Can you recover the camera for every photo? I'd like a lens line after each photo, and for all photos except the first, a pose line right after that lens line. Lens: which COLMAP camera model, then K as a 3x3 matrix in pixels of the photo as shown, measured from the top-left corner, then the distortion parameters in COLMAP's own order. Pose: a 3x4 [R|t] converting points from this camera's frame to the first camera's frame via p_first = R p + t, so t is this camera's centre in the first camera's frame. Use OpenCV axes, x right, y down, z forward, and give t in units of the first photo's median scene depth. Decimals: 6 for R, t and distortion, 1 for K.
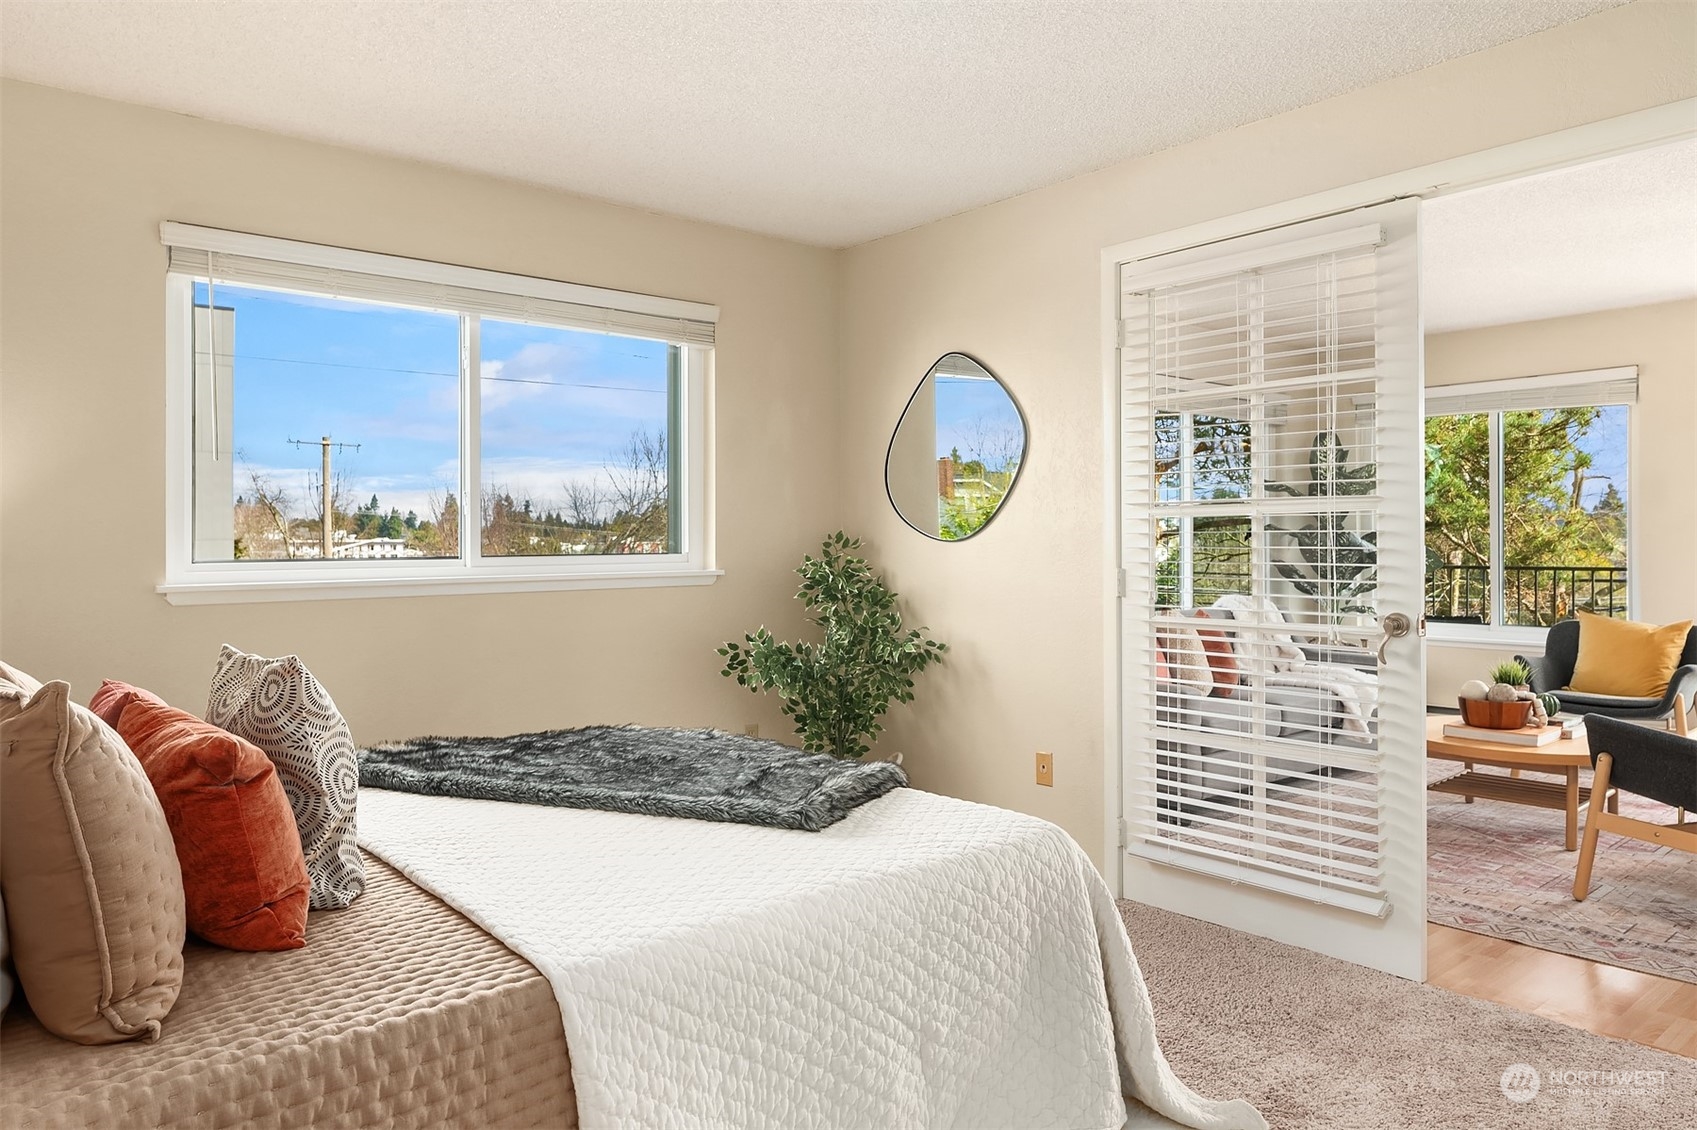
lens RADIAL K [[1122.3, 0, 843.1], [0, 1122.3, 531.8], [0, 0, 1]] dist [-0.003061, -0.003177]
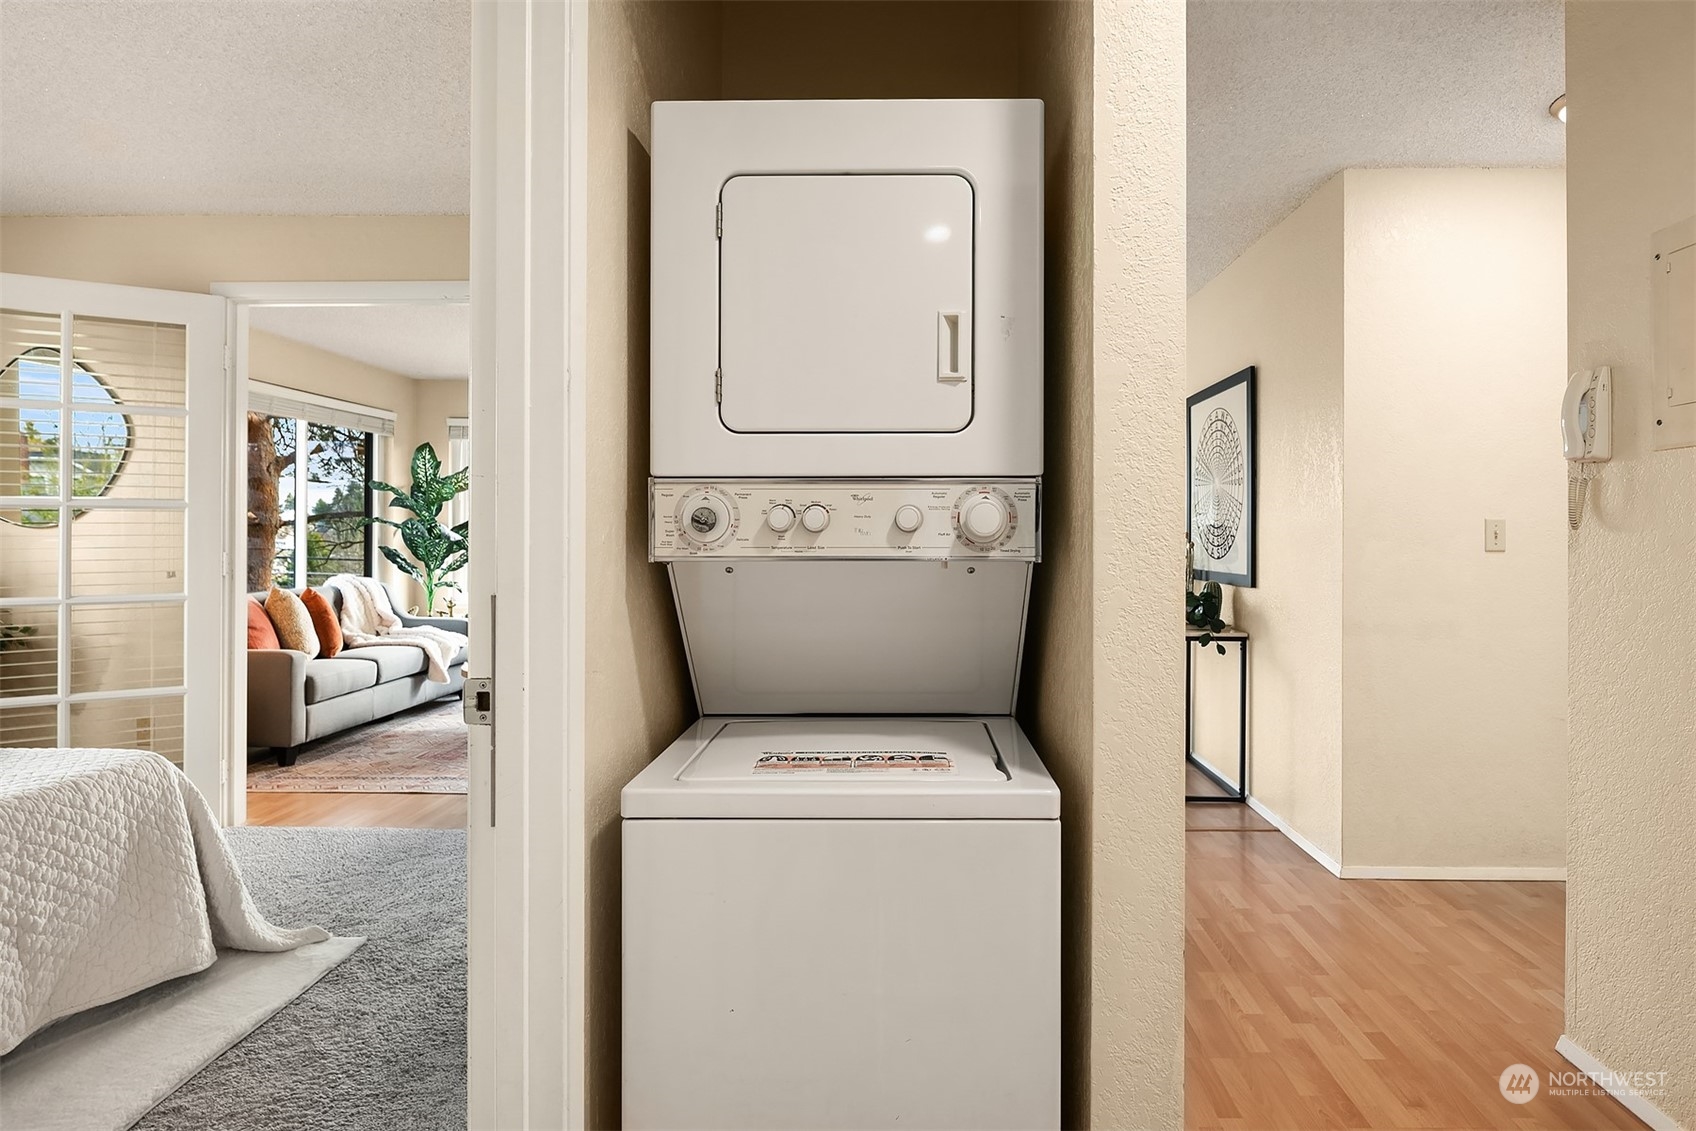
lens RADIAL K [[925.6, 0, 854.7], [0, 925.6, 535.3], [0, 0, 1]] dist [-0.002577, -0.003282]
pose [[0.676940, 0.004551, 0.736024, -0.049112], [-0.013777, 0.999884, 0.006489, -0.005406], [-0.735909, -0.014533, 0.676924, -0.325700]]
